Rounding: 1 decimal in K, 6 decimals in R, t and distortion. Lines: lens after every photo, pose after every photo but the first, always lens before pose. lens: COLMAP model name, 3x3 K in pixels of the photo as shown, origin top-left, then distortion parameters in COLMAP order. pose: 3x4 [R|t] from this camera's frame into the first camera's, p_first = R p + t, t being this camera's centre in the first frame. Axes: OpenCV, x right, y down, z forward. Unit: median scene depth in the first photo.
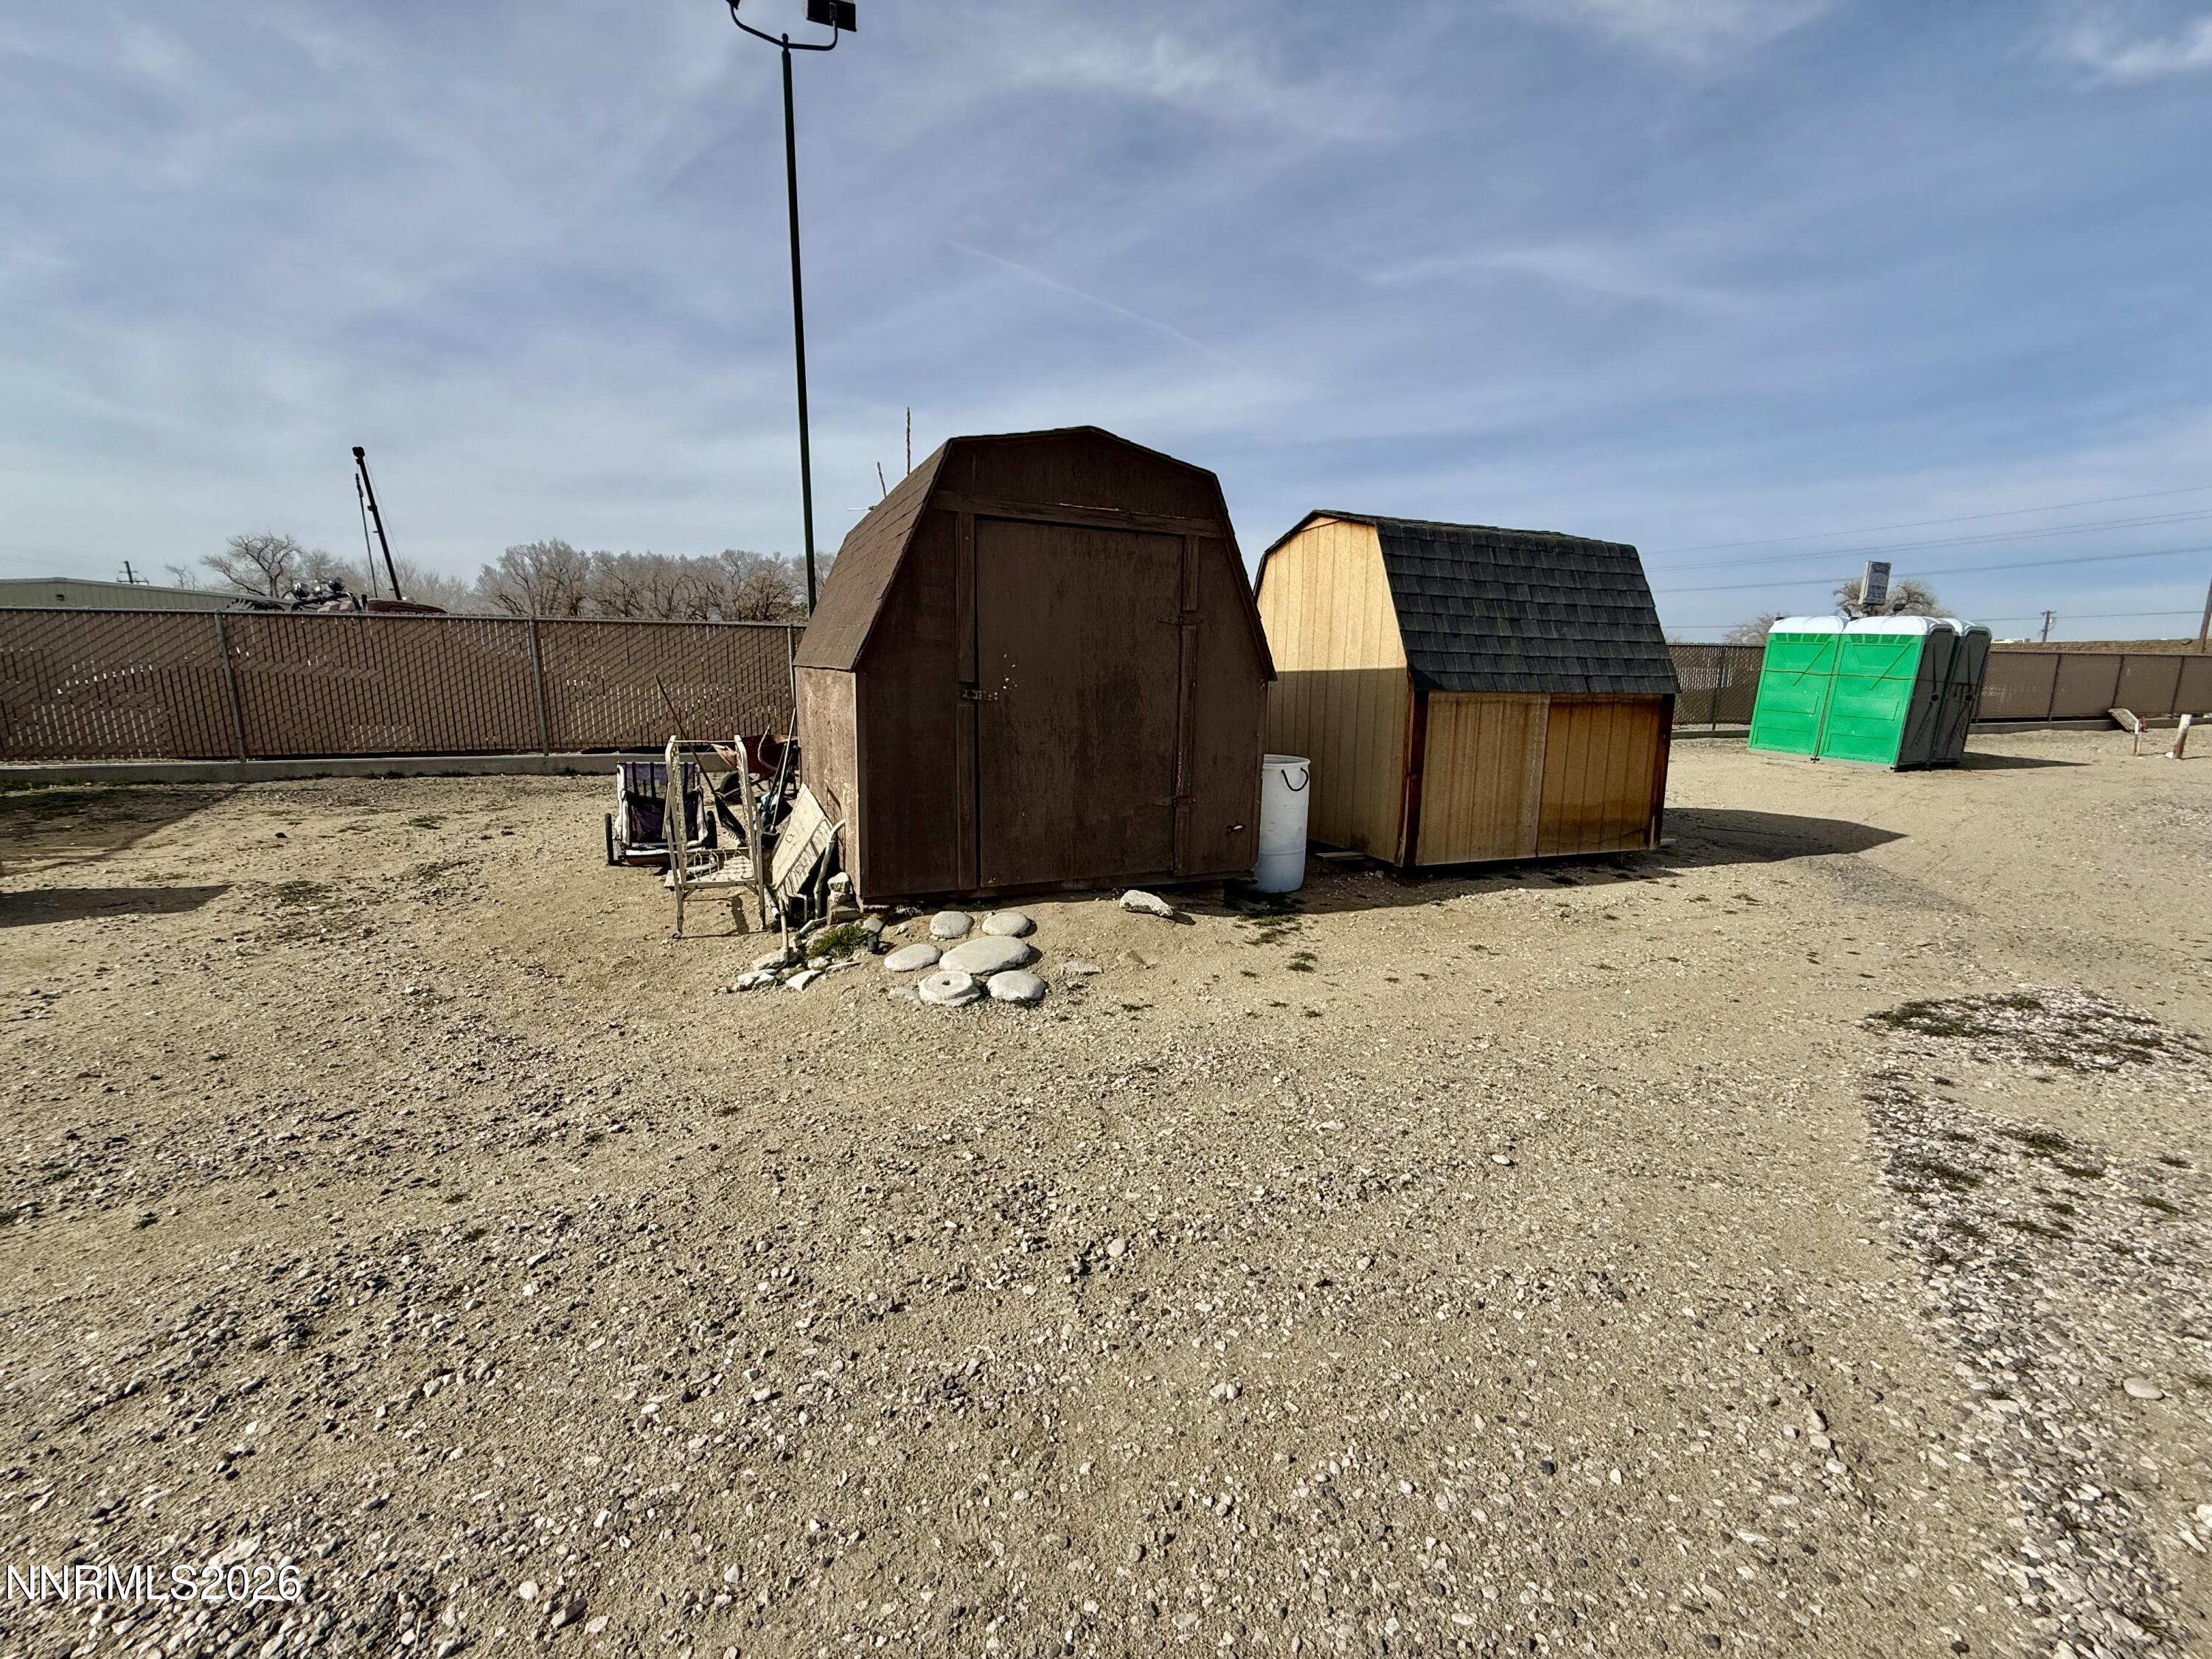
lens RADIAL K [[880.7, 0, 1106.0], [0, 880.7, 829.5], [0, 0, 1]] dist [0.000226, 0.000071]
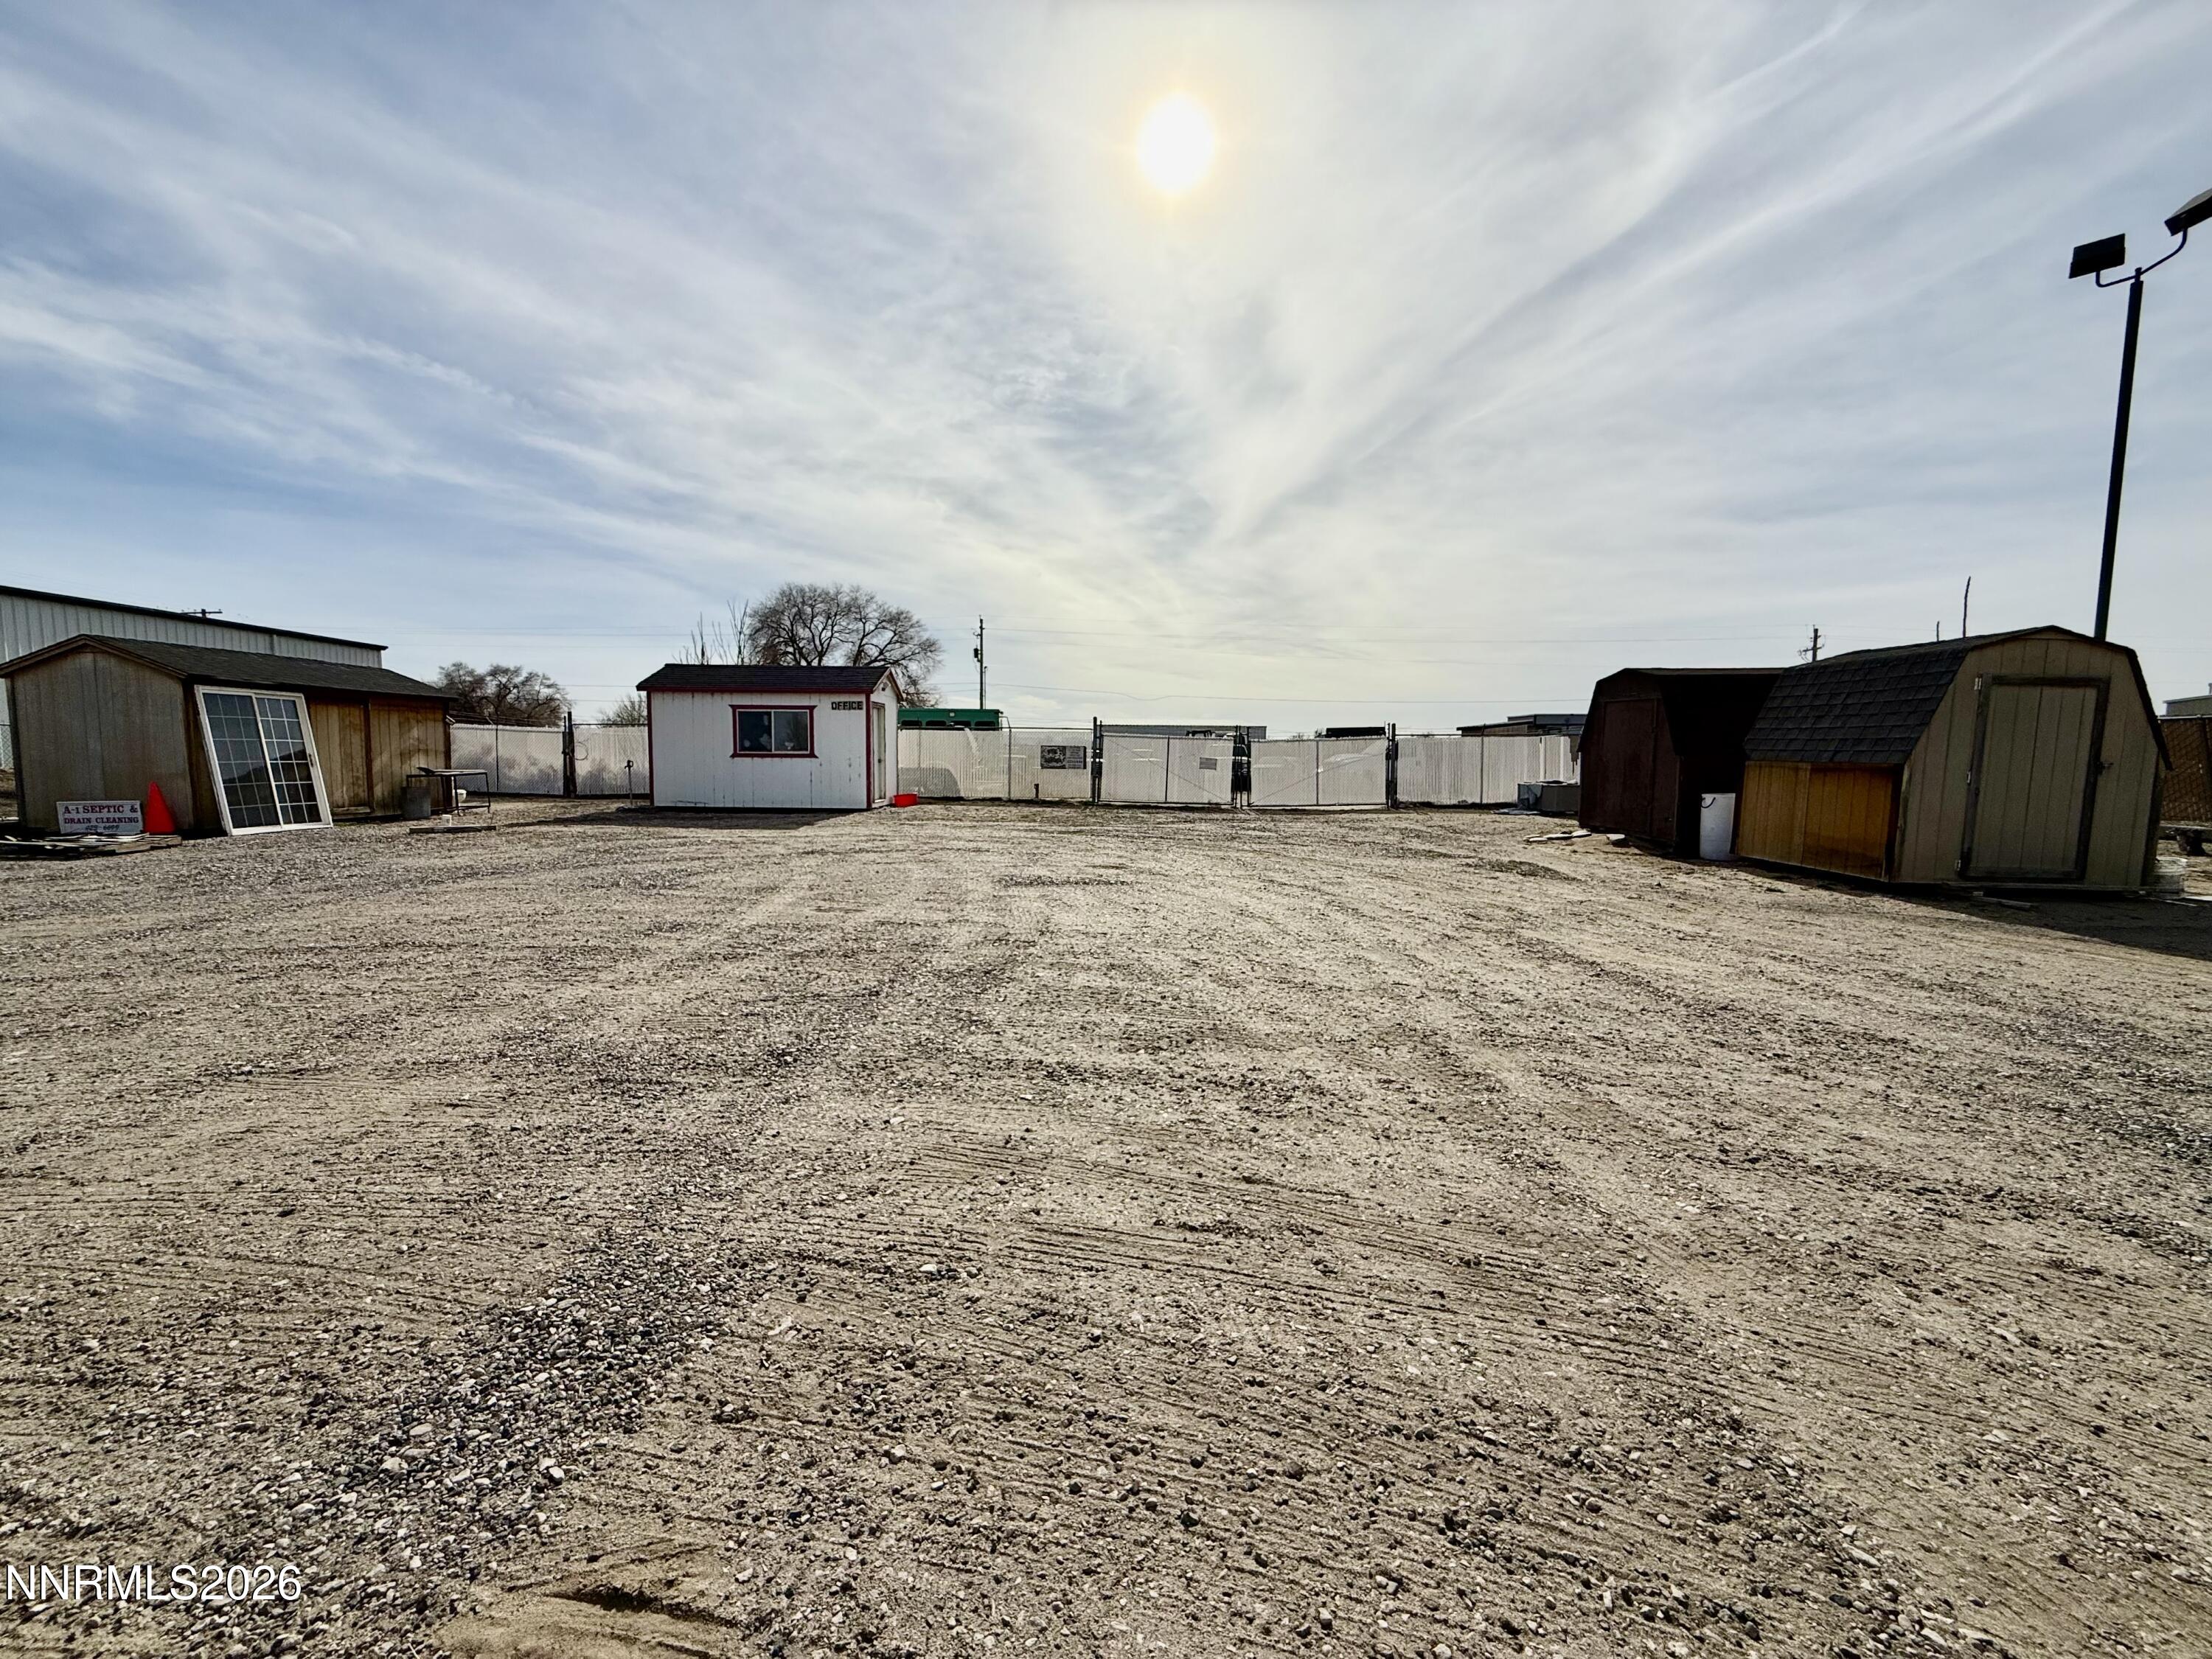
lens RADIAL K [[880.7, 0, 1106.0], [0, 880.7, 829.5], [0, 0, 1]] dist [0.000226, 0.000071]
pose [[-0.364657, 0.069273, -0.928561, 0.114403], [-0.171518, 0.975168, 0.140107, -0.001835], [0.915208, 0.210356, -0.343721, 0.018697]]
